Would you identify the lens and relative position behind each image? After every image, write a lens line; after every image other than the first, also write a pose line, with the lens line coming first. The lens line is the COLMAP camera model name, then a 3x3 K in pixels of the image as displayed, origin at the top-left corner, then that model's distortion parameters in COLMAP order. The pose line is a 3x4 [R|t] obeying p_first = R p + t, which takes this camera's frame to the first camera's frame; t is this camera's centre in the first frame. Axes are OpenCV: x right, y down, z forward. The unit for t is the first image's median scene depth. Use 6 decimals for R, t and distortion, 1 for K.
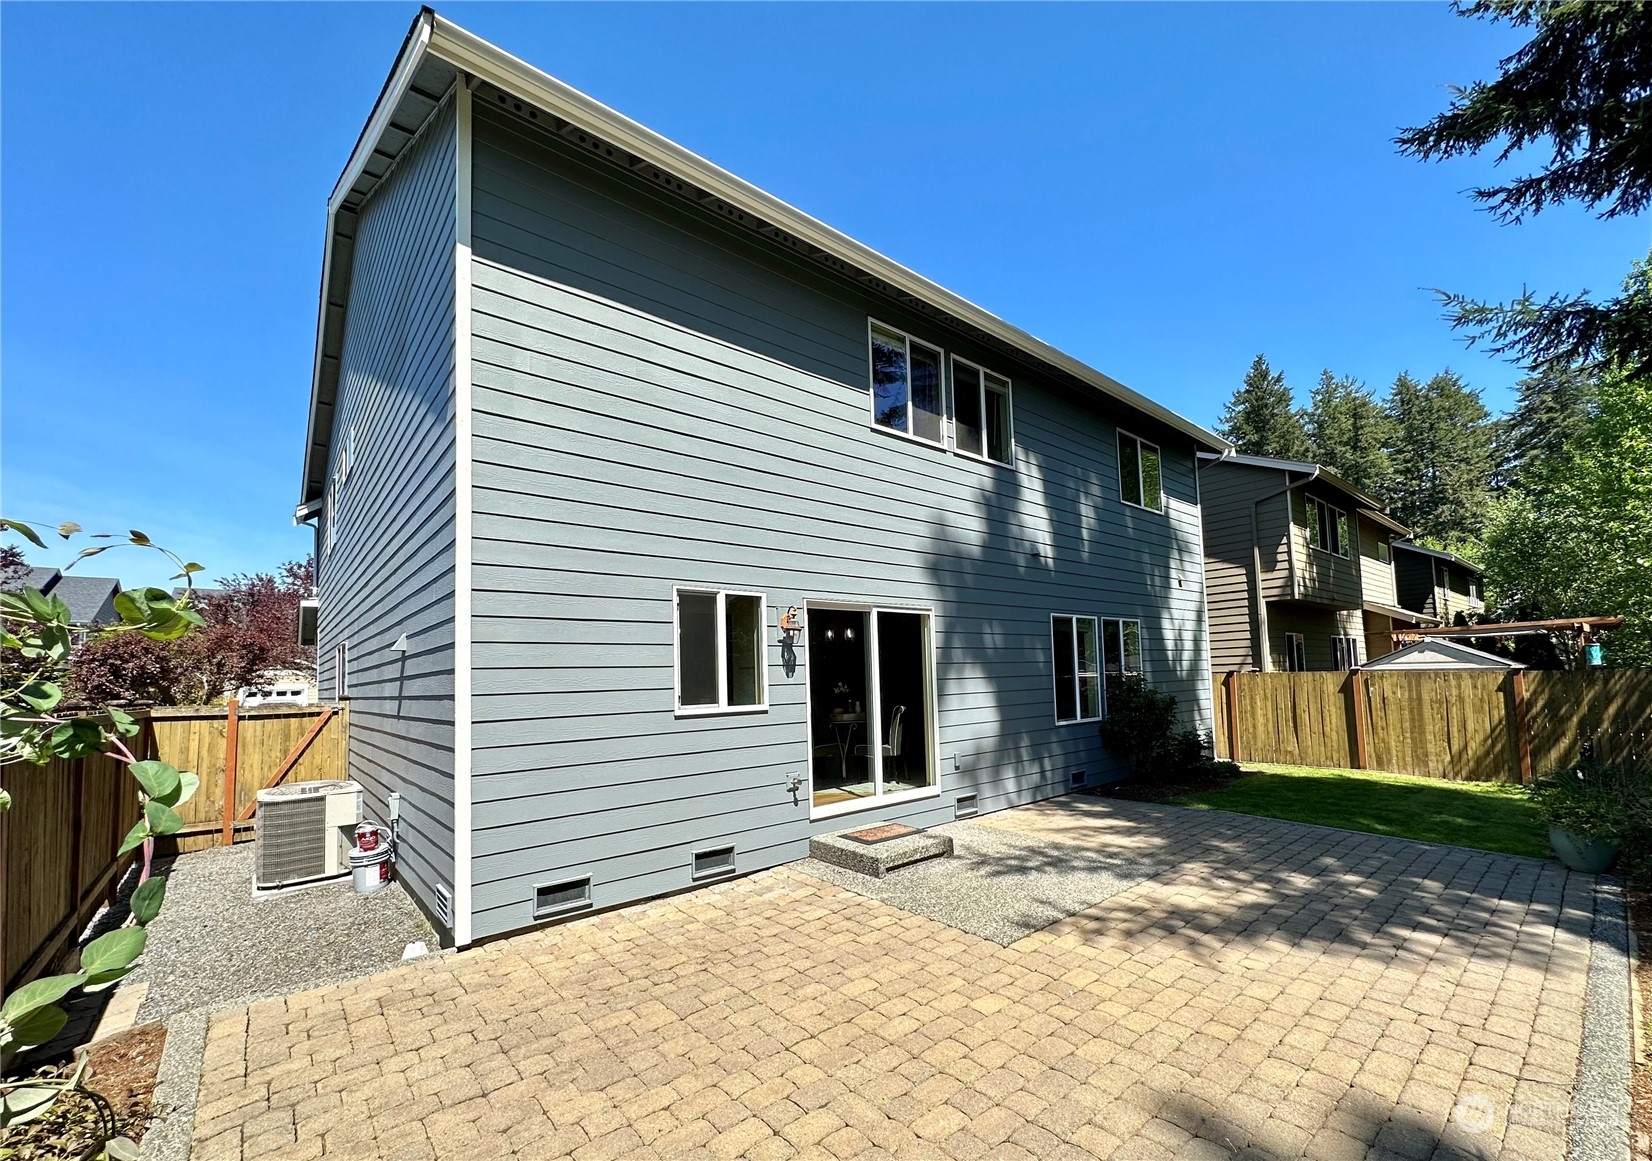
lens RADIAL K [[679.0, 0, 834.6], [0, 679.0, 650.8], [0, 0, 1]] dist [-0.001147, -0.000019]
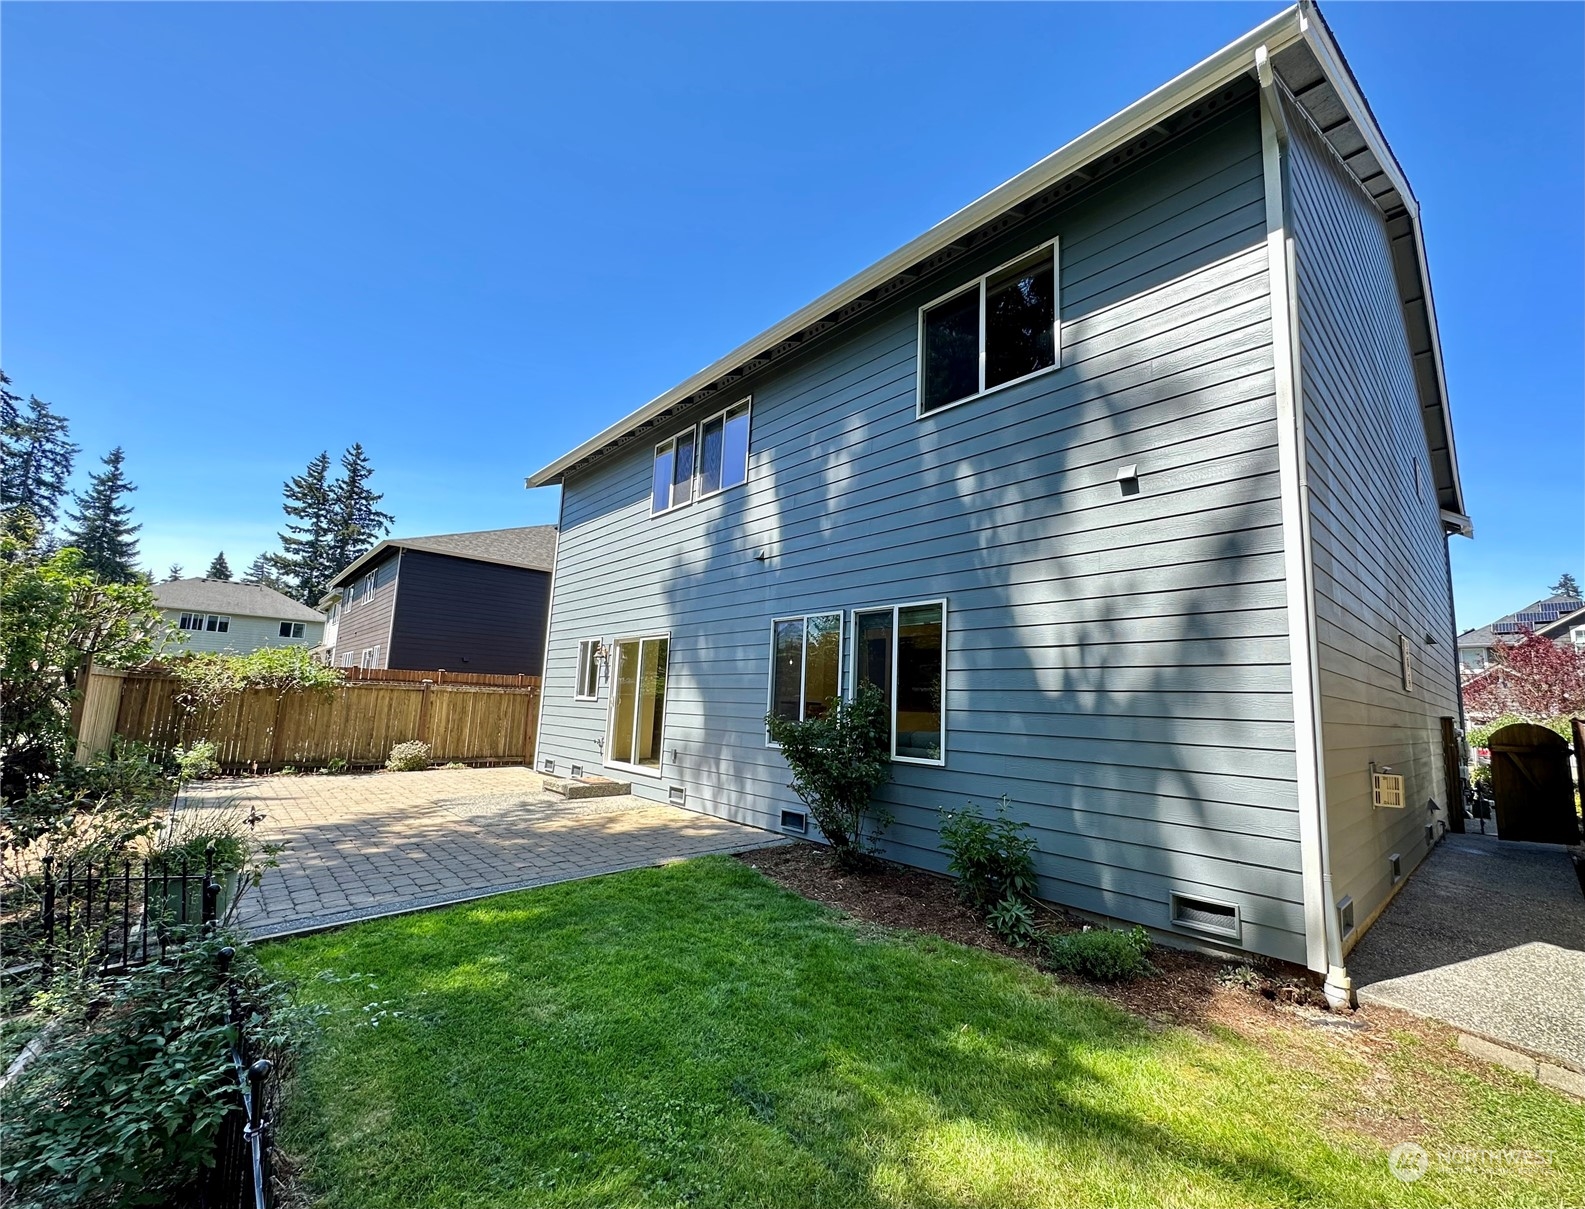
lens RADIAL K [[653.8, 0, 794.8], [0, 653.8, 604.4], [0, 0, 1]] dist [0.001040, 0.000011]
pose [[0.028579, -0.106698, -0.993881, 1.231634], [0.023794, 0.994078, -0.106035, 0.018871], [0.999308, -0.020618, 0.030949, 1.052946]]
